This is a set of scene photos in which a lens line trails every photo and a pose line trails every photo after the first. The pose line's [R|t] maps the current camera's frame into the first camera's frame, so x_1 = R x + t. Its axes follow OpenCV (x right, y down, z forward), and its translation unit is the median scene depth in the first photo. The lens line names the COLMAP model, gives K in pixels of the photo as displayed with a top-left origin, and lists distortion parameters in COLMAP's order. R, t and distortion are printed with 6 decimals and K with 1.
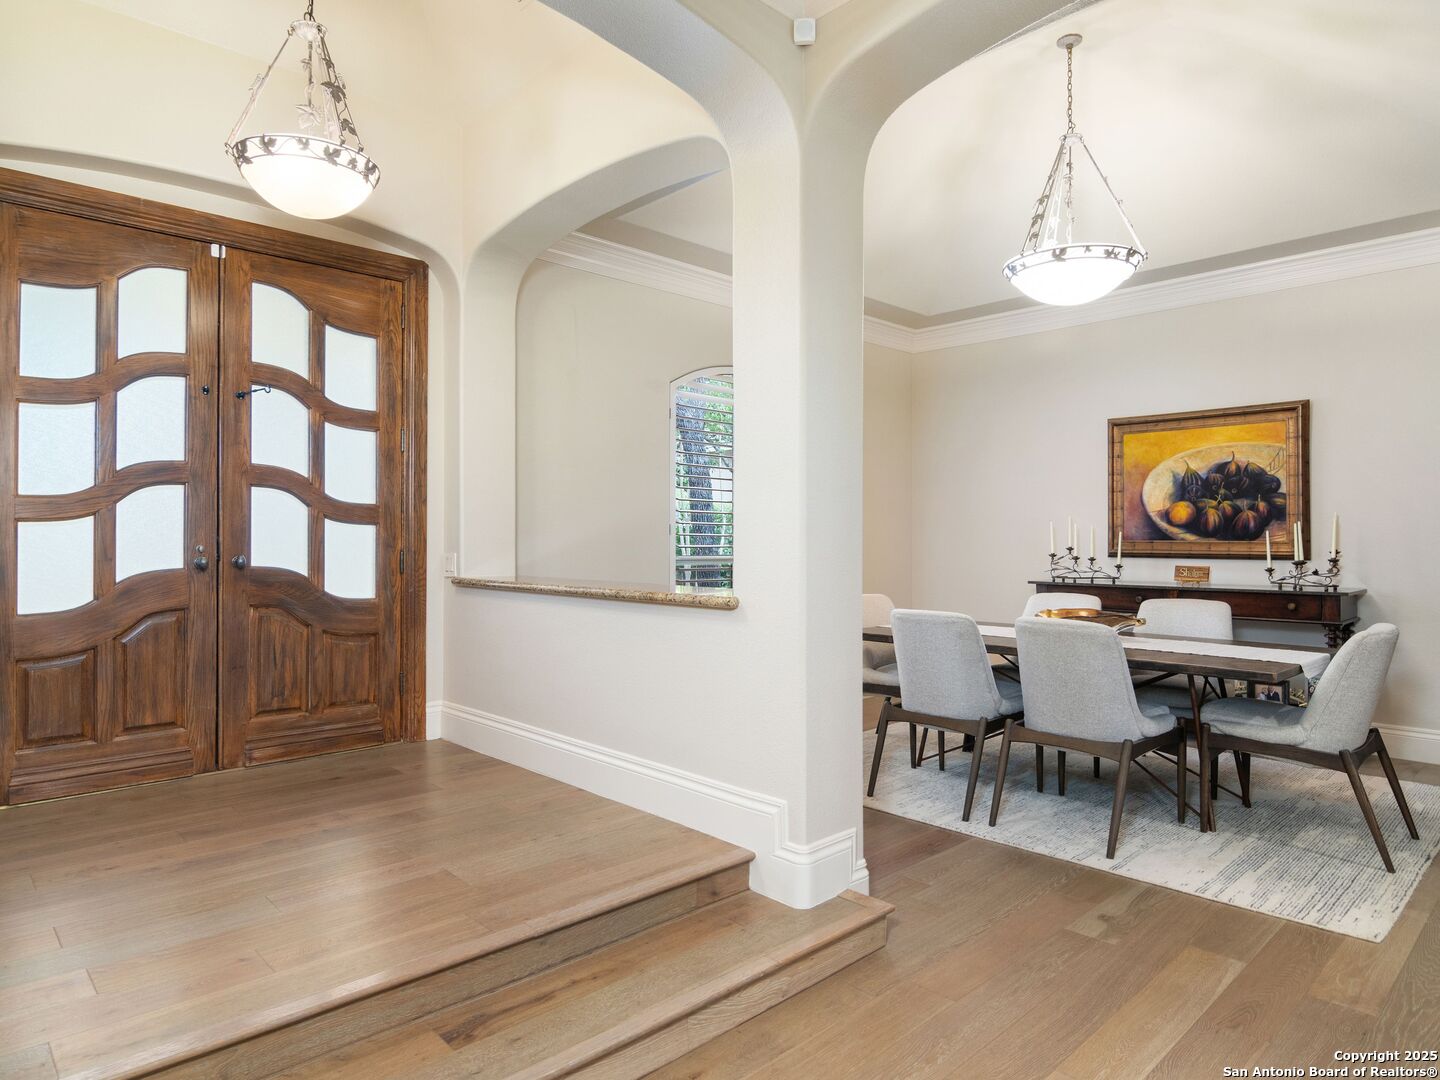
lens RADIAL K [[867.6, 0, 720.0], [0, 867.6, 540.0], [0, 0, 1]] dist [-0.005570, -0.003973]
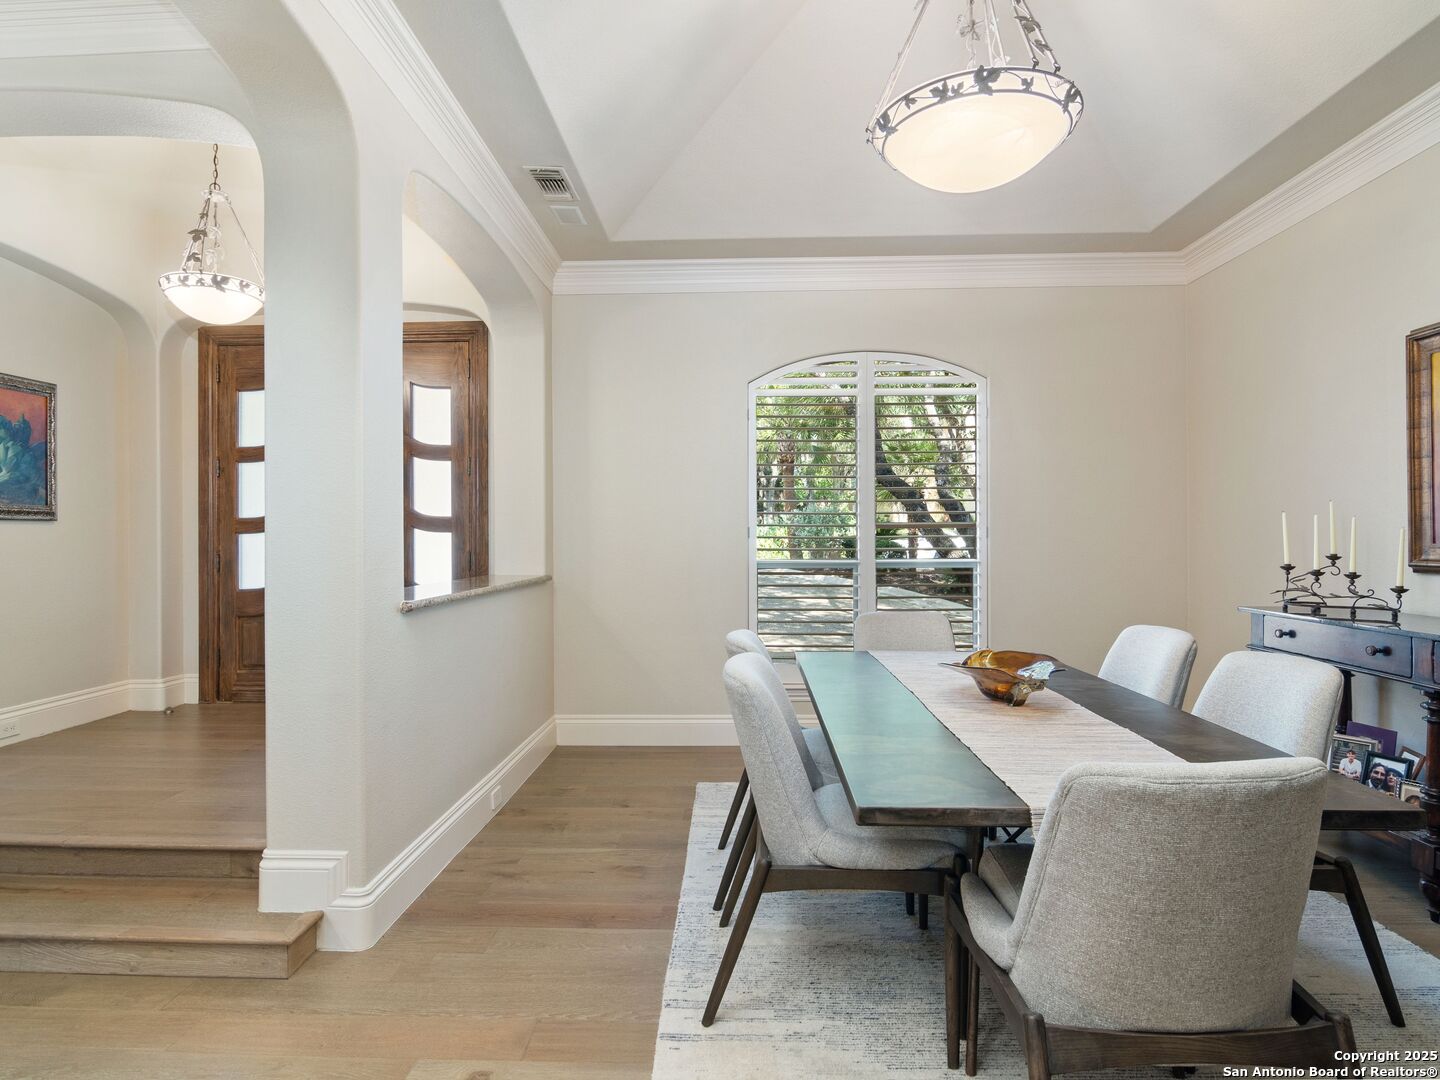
lens RADIAL K [[771.1, 0, 720.0], [0, 771.1, 540.0], [0, 0, 1]] dist [-0.002494, -0.006738]
pose [[0.704500, -0.001697, -0.709702, 0.790695], [0.003927, 0.999991, 0.001507, -0.007259], [0.709693, -0.003849, 0.704501, 0.527573]]
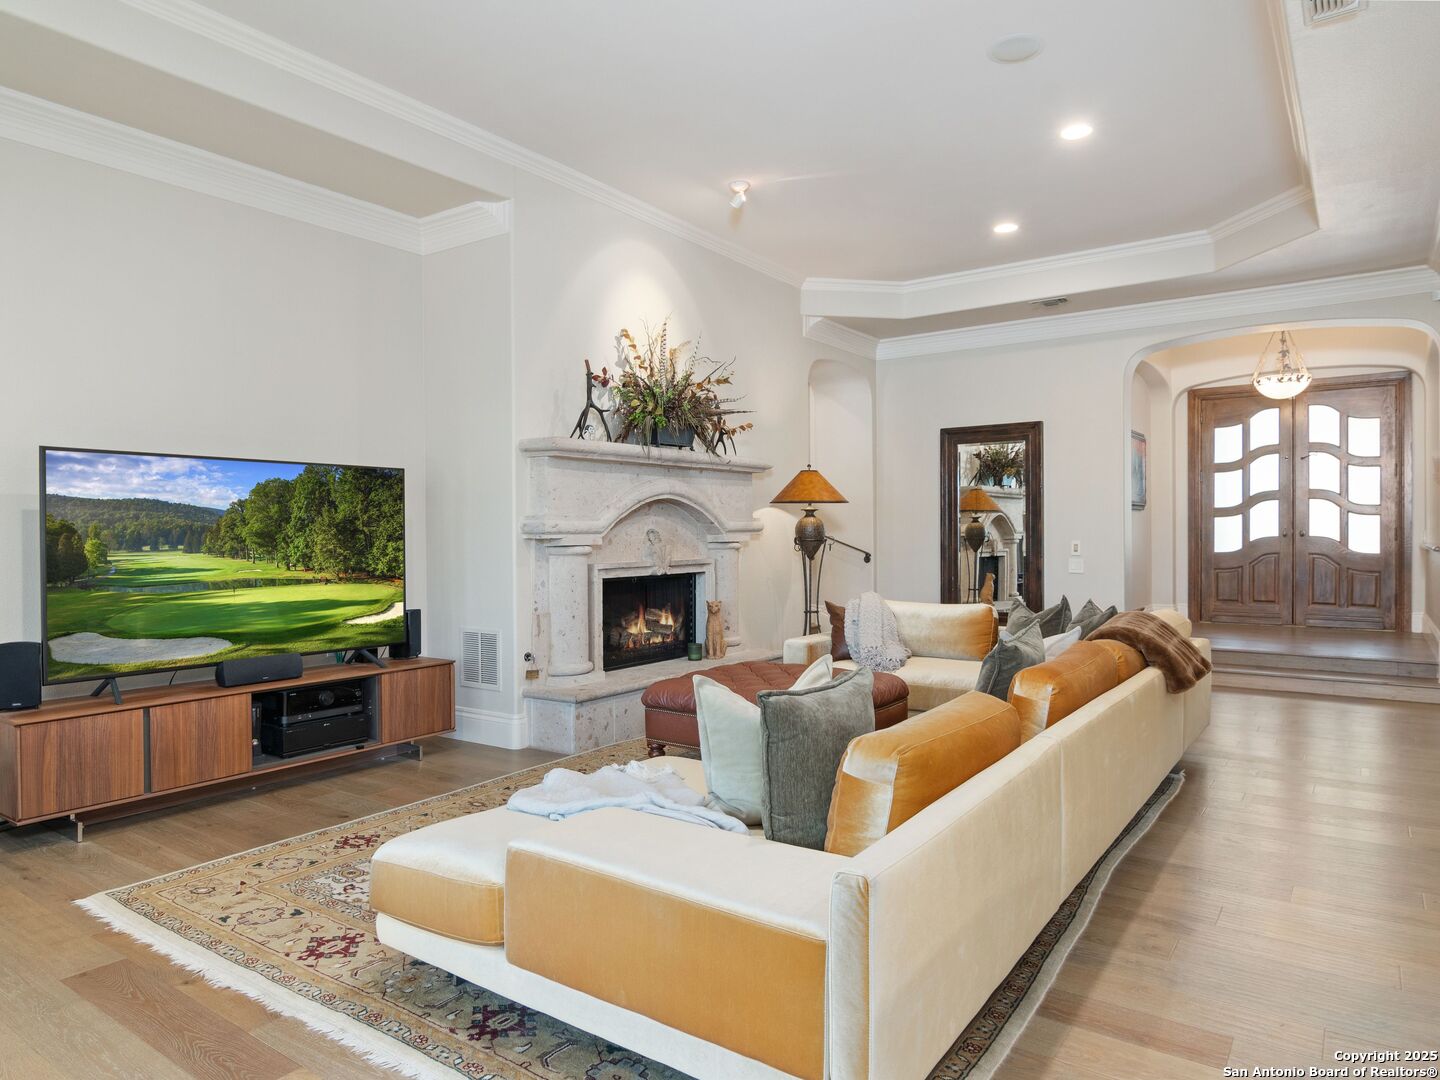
lens RADIAL K [[913.2, 0, 710.7], [0, 913.2, 539.2], [0, 0, 1]] dist [-0.004053, -0.005224]
pose [[0.181656, 0.004115, -0.983354, 1.467503], [-0.000443, 0.999991, 0.004103, 0.031119], [0.983362, -0.000310, 0.181656, -0.916769]]
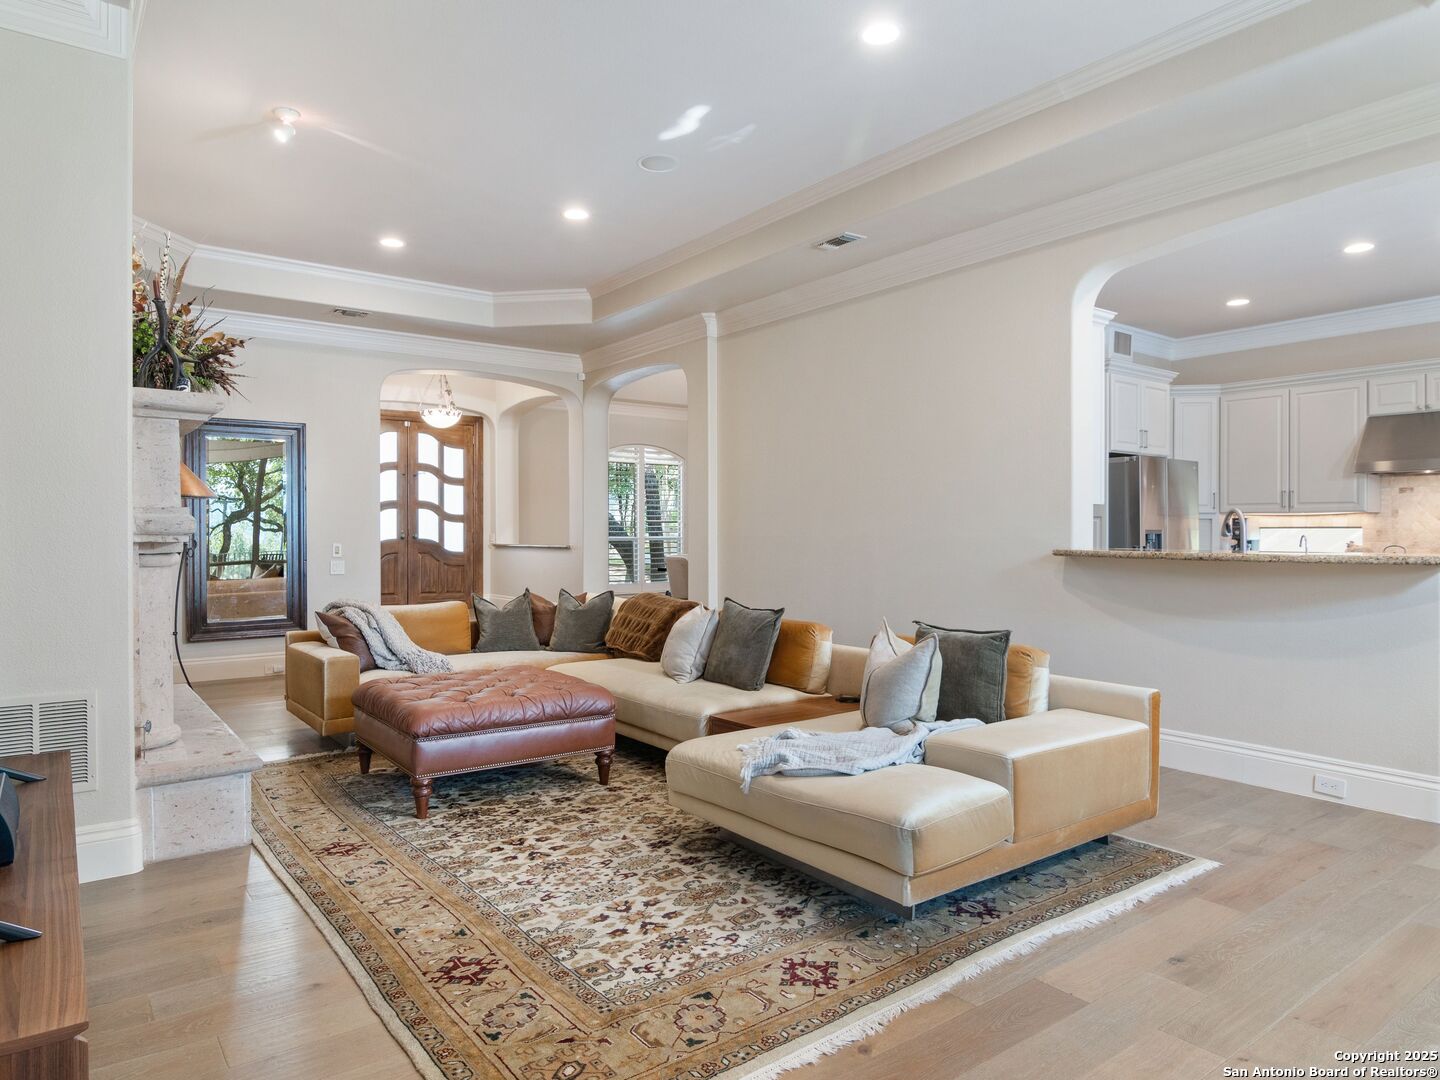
lens RADIAL K [[913.2, 0, 710.7], [0, 913.2, 539.2], [0, 0, 1]] dist [-0.004053, -0.005224]
pose [[0.991635, -0.003709, -0.129018, 0.742249], [0.003930, 0.999991, 0.001464, 0.033430], [0.129012, -0.001959, 0.991641, -1.735959]]
